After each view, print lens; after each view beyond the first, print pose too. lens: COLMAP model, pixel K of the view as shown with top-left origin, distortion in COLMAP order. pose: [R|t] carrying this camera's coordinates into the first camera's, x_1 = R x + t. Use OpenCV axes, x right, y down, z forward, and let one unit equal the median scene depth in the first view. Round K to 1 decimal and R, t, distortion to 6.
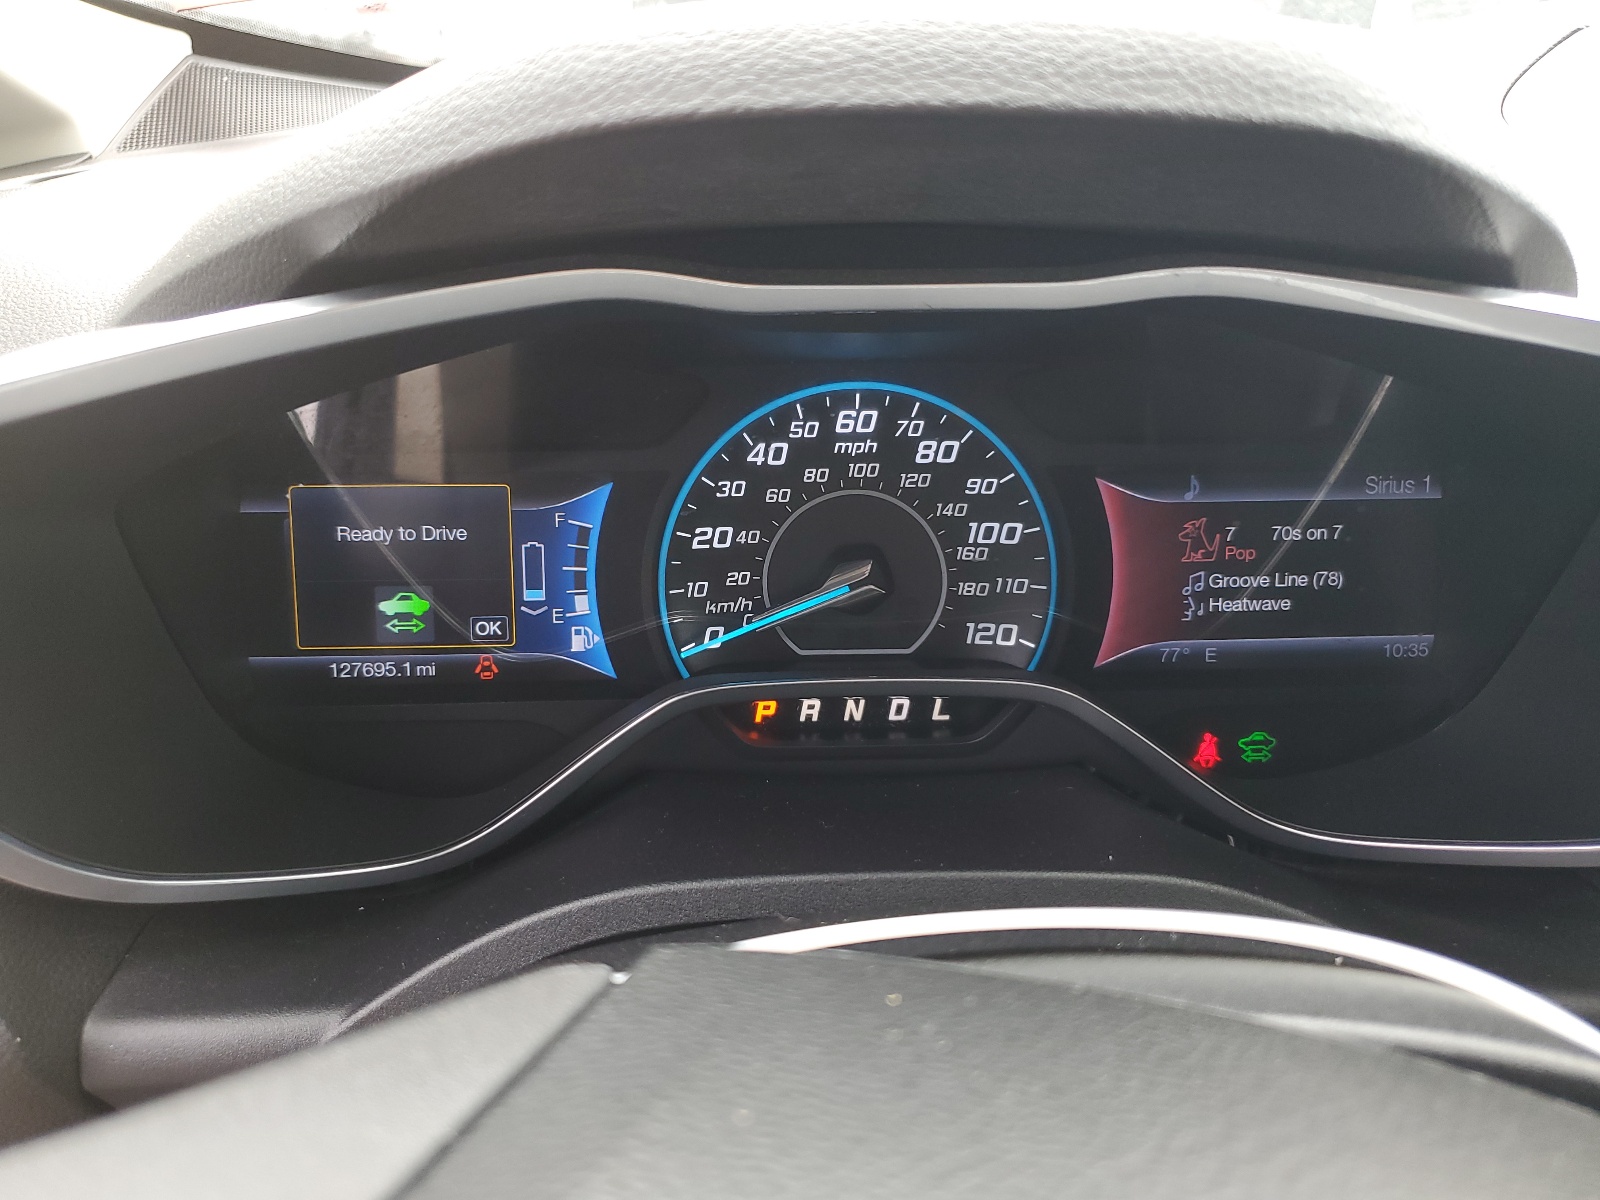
lens RADIAL K [[1206.3, 0, 795.9], [0, 1206.3, 595.7], [0, 0, 1]] dist [0.006882, 0.000480]
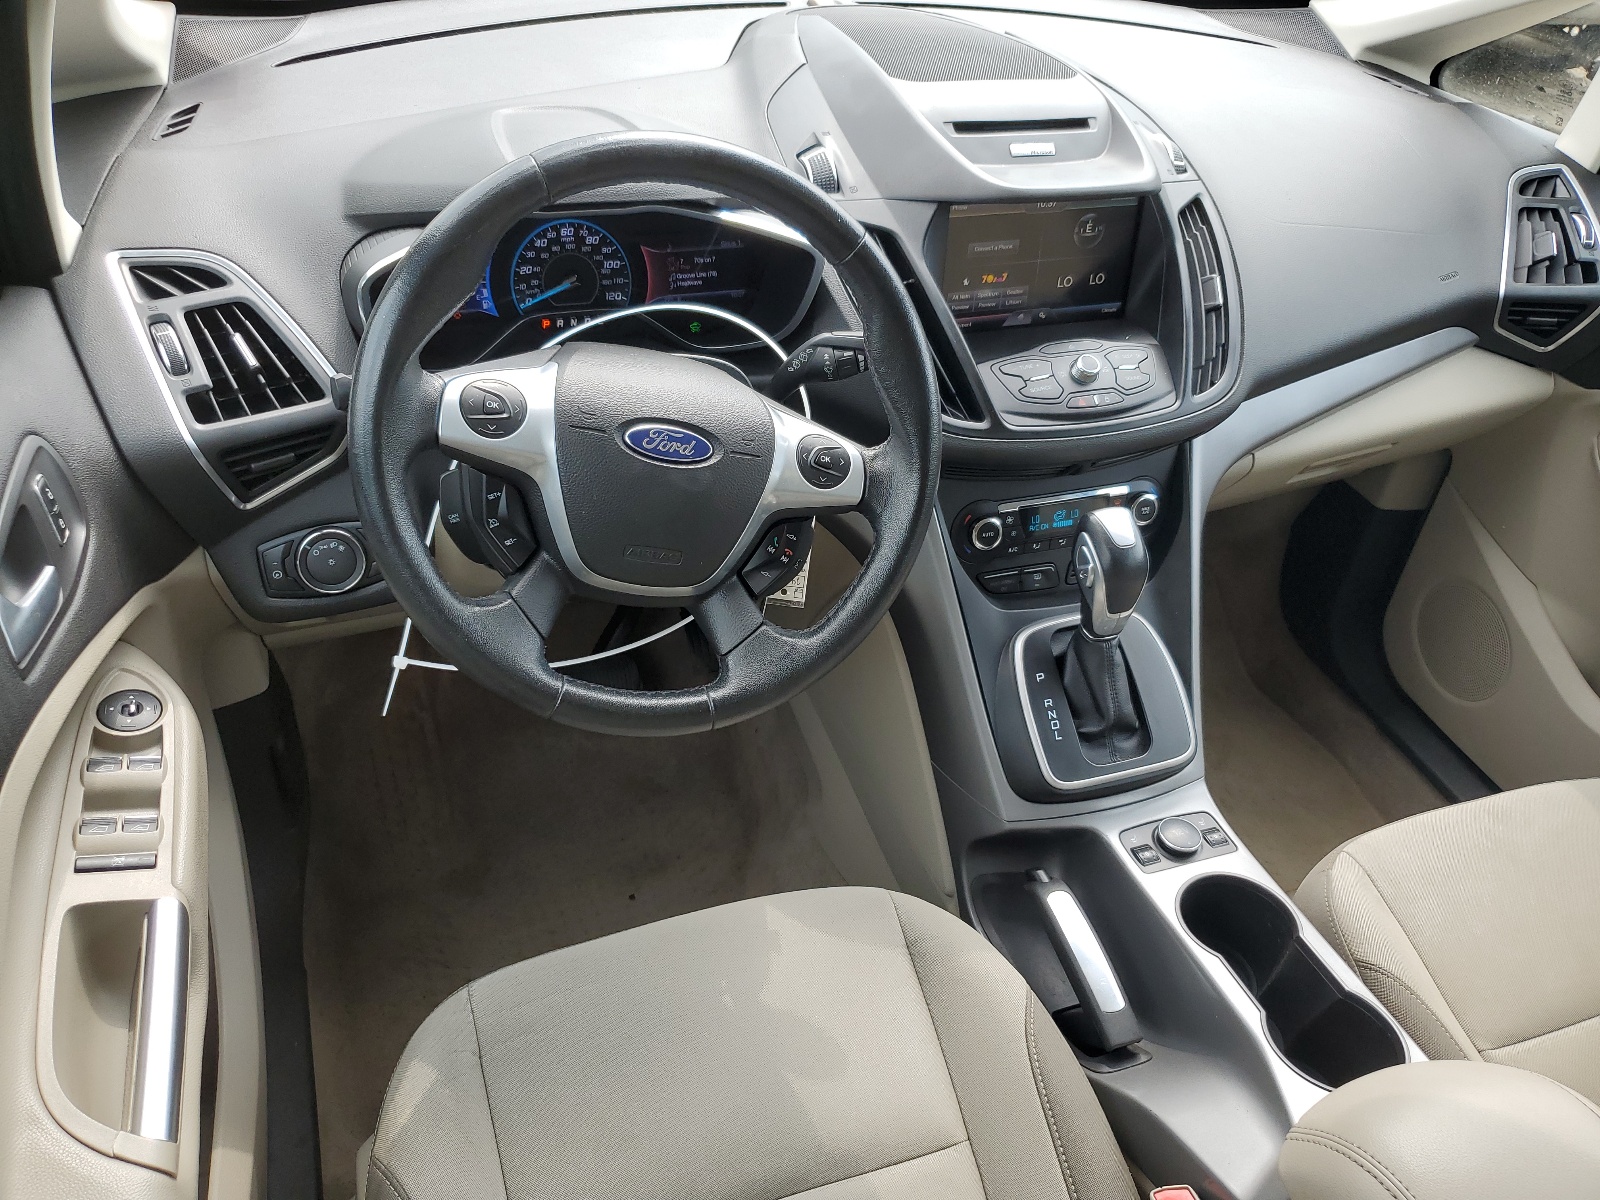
lens RADIAL K [[1206.3, 0, 790.7], [0, 1206.3, 606.6], [0, 0, 1]] dist [0.006882, 0.000480]
pose [[0.957438, -0.121358, 0.261888, -0.349713], [0.051220, 0.964352, 0.259620, 0.019090], [-0.284059, -0.235156, 0.929523, -2.461450]]
